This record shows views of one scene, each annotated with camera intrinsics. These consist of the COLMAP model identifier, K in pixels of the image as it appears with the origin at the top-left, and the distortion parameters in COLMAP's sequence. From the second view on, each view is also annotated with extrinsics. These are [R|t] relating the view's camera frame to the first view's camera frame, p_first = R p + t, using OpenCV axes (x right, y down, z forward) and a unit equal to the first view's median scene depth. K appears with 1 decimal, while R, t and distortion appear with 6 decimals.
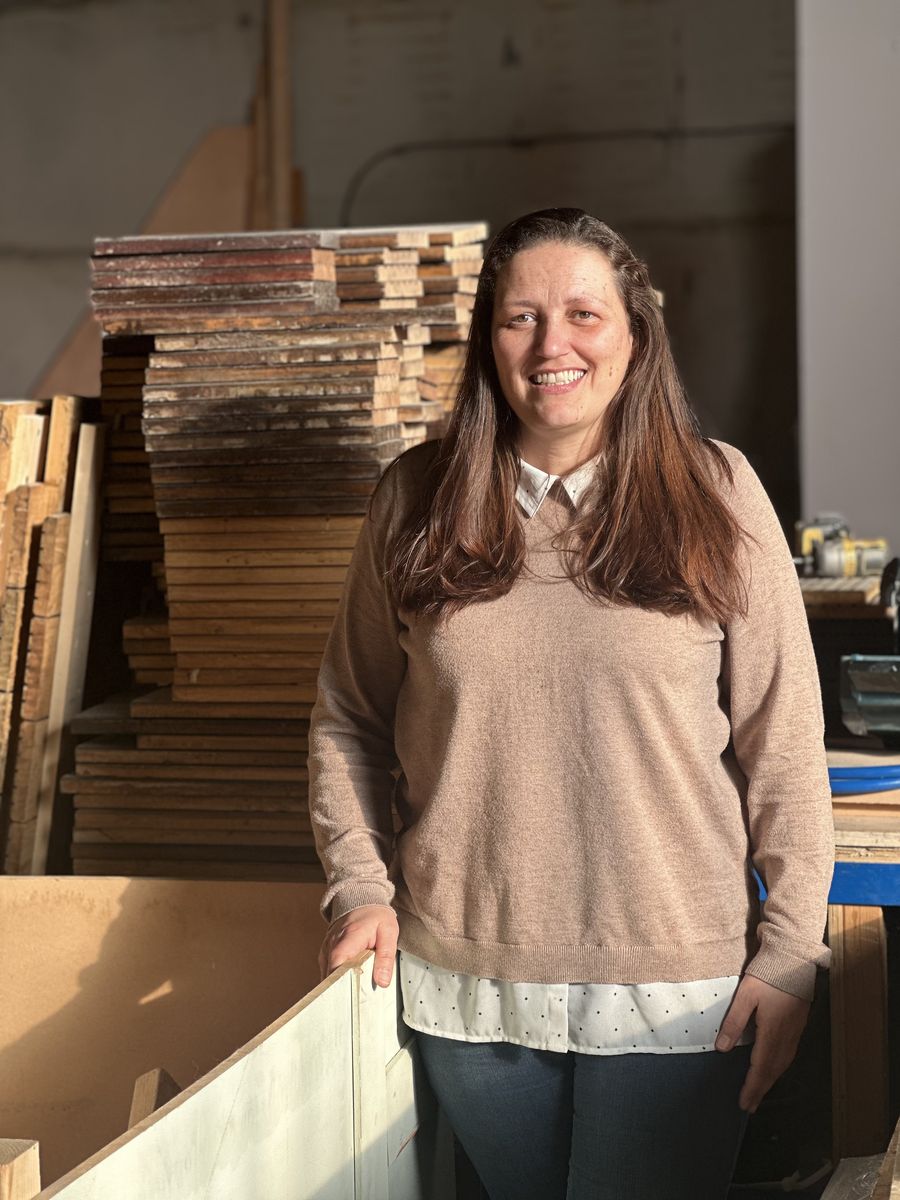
lens RADIAL K [[2704.3, 0, 450.0], [0, 2704.3, 600.0], [0, 0, 1]] dist [0.118645, 1.046686]
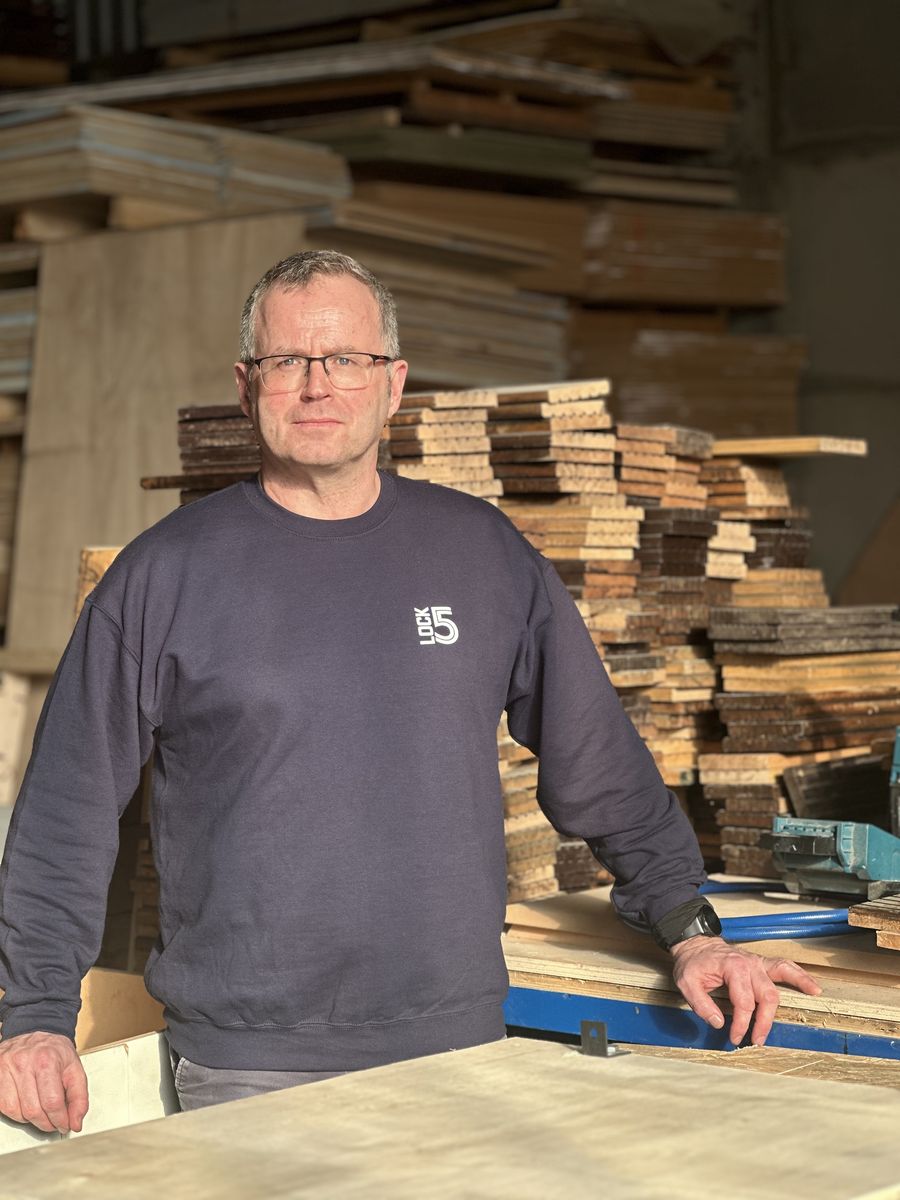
lens RADIAL K [[2704.3, 0, 450.0], [0, 2704.3, 600.0], [0, 0, 1]] dist [0.118645, 1.046686]
pose [[0.901599, 0.018335, -0.432185, 0.462431], [-0.037063, 0.998702, -0.034950, -0.016636], [0.430983, 0.047529, 0.901107, 0.036331]]
